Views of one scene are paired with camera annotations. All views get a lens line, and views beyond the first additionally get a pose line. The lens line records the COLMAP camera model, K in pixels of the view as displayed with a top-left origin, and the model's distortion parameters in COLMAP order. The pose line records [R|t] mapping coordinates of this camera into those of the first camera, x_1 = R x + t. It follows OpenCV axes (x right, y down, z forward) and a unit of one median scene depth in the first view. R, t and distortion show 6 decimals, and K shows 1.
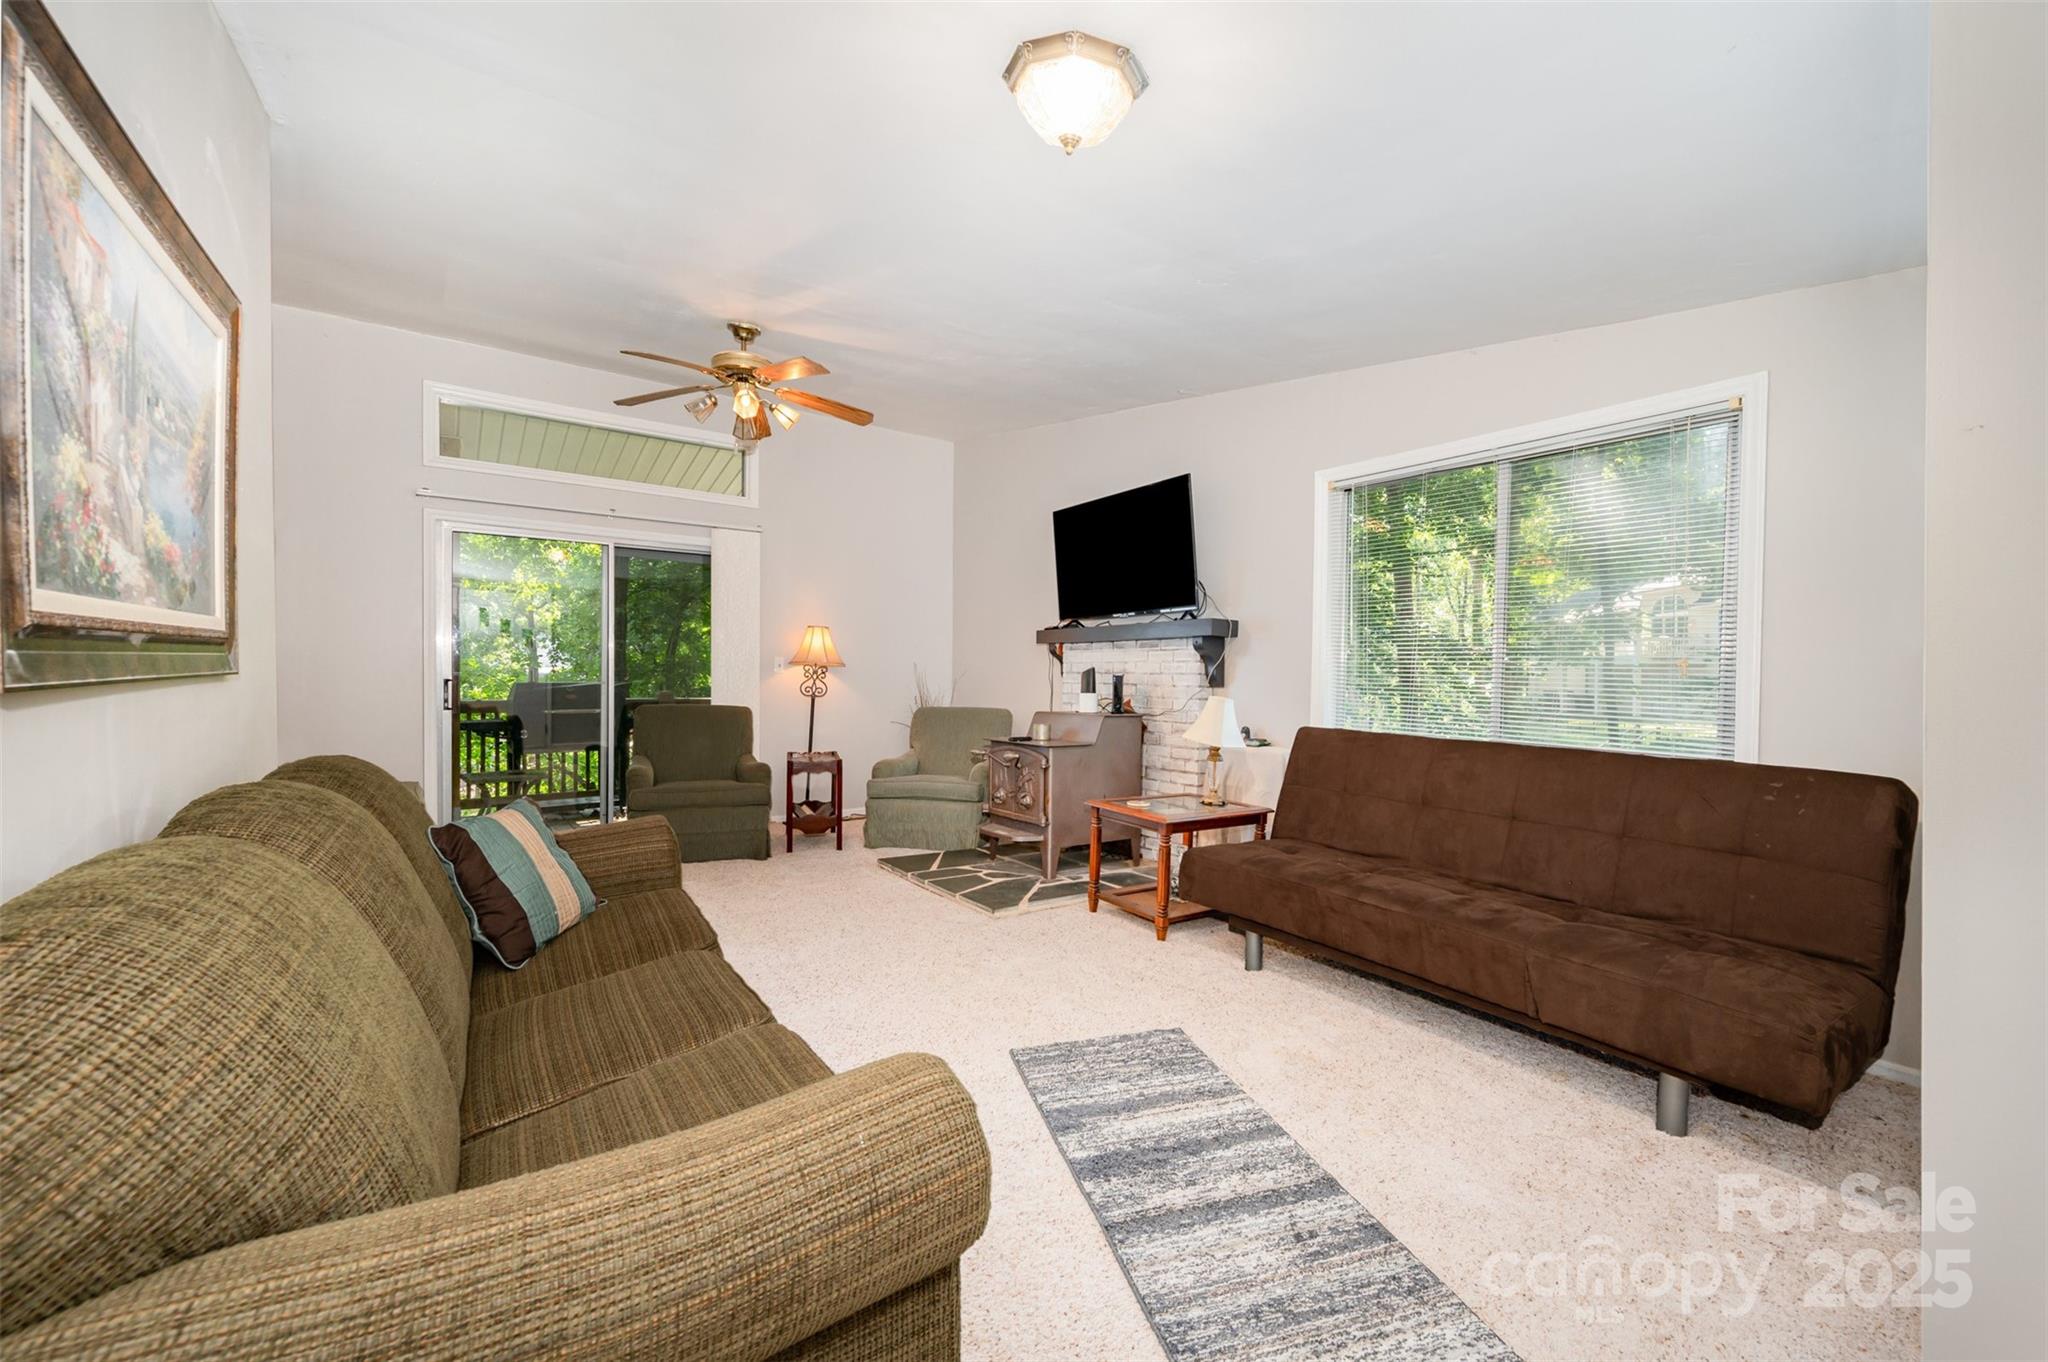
lens RADIAL K [[810.3, 0, 988.8], [0, 810.3, 667.2], [0, 0, 1]] dist [0.000628, 0.000032]
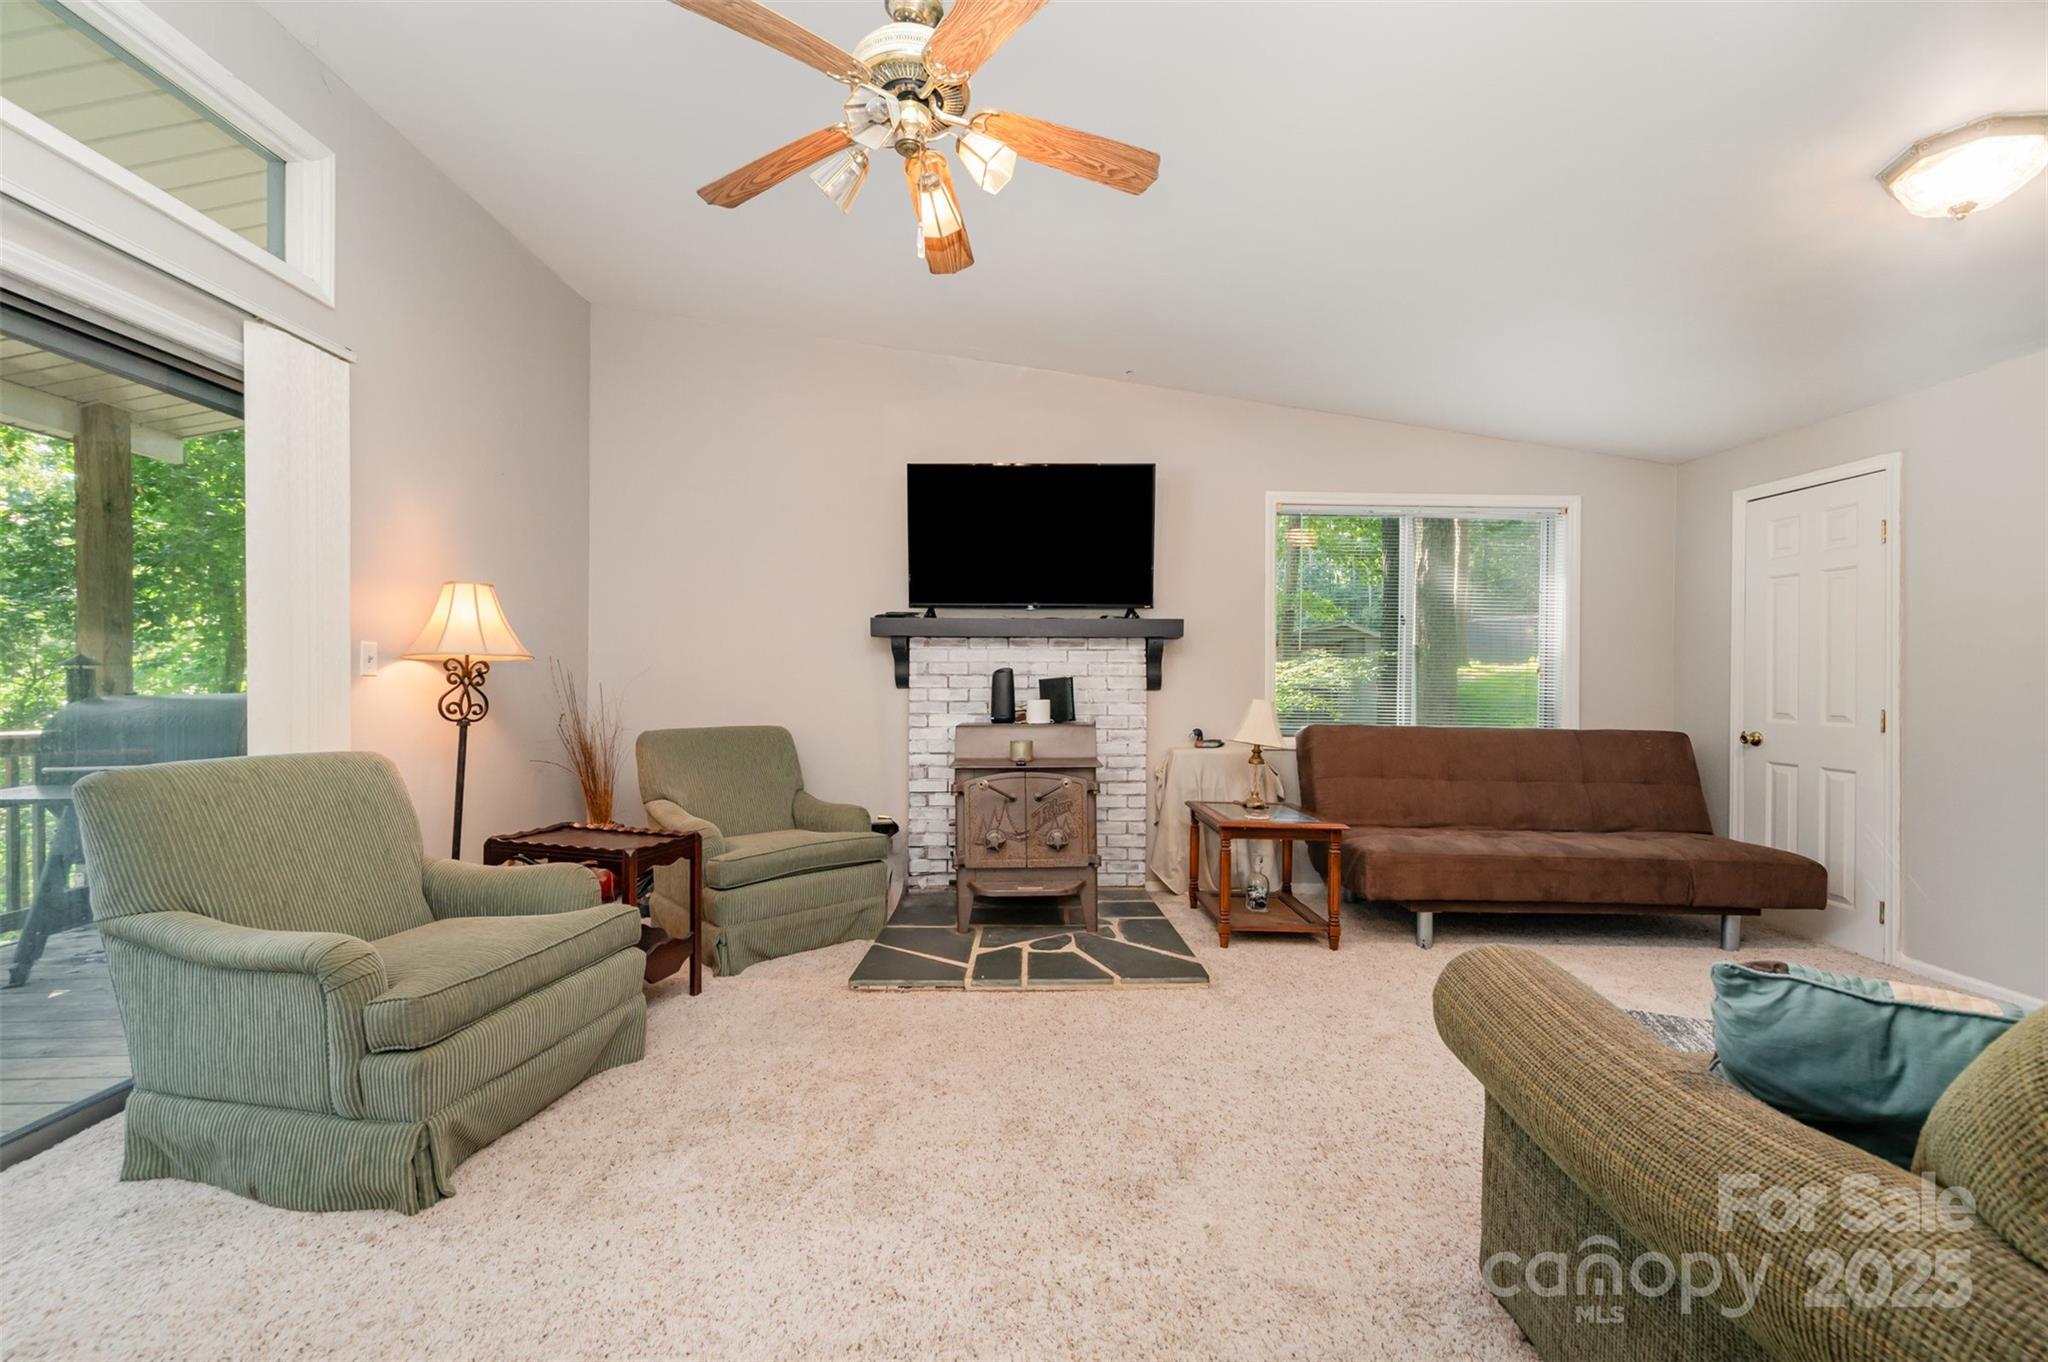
lens RADIAL K [[817.3, 0, 1013.8], [0, 817.3, 688.1], [0, 0, 1]] dist [0.003887, 0.000138]
pose [[0.545492, -0.006377, 0.838092, -0.625654], [-0.002916, 0.999951, 0.009507, 0.013412], [-0.838111, -0.007630, 0.545446, 0.609543]]
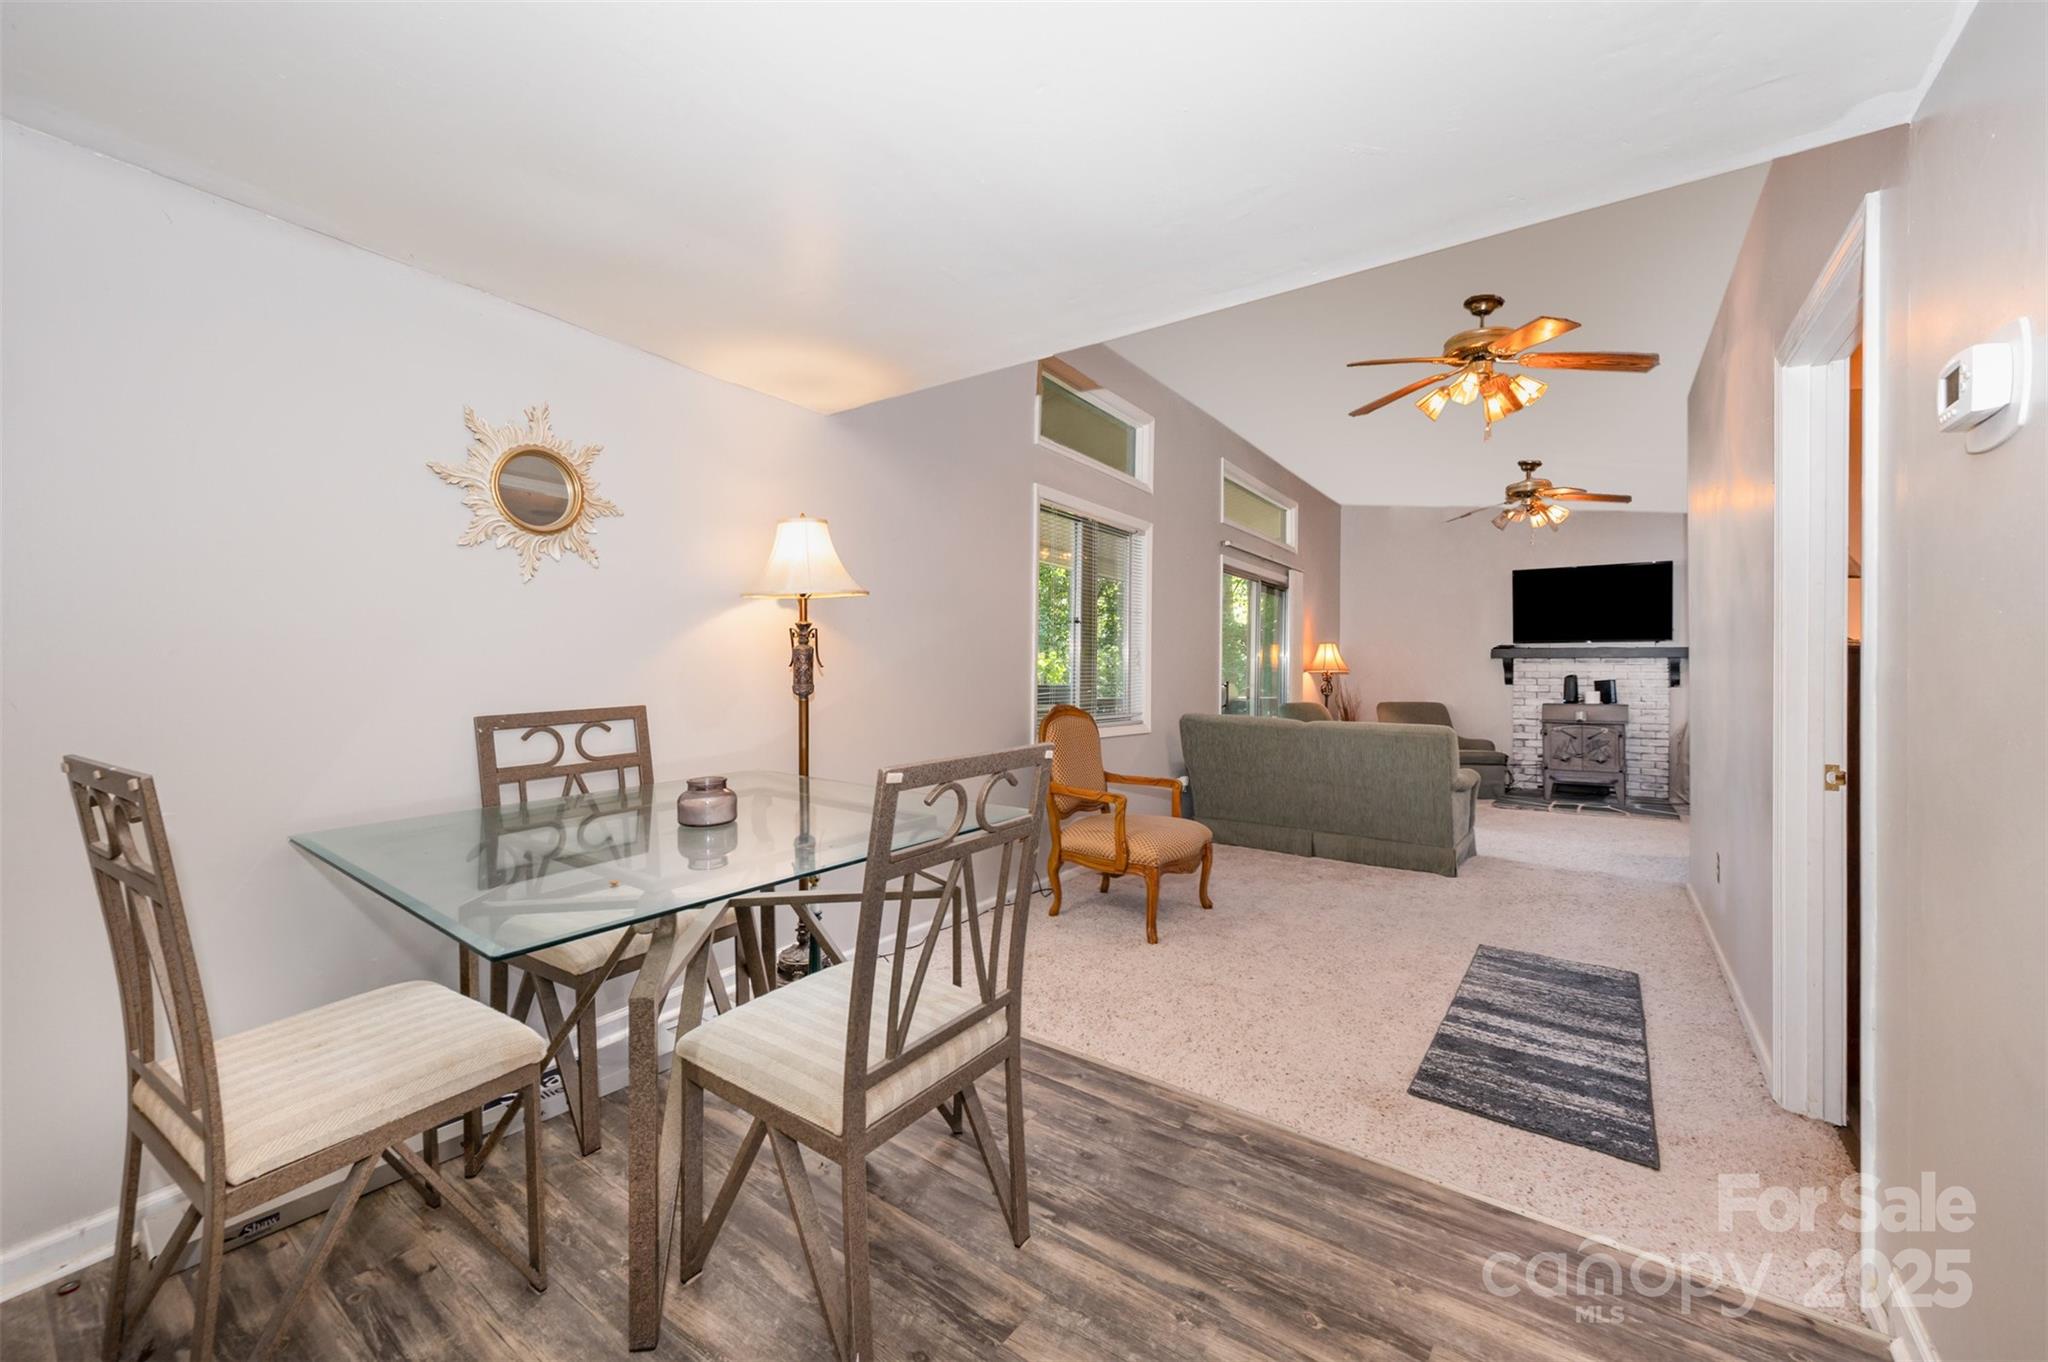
lens RADIAL K [[814.9, 0, 1033.9], [0, 814.9, 668.5], [0, 0, 1]] dist [0.001723, -0.000071]
pose [[0.930654, 0.002919, 0.365888, -1.585624], [-0.002429, 0.999995, -0.001797, -0.007871], [-0.365891, 0.000784, 0.930657, -0.093510]]
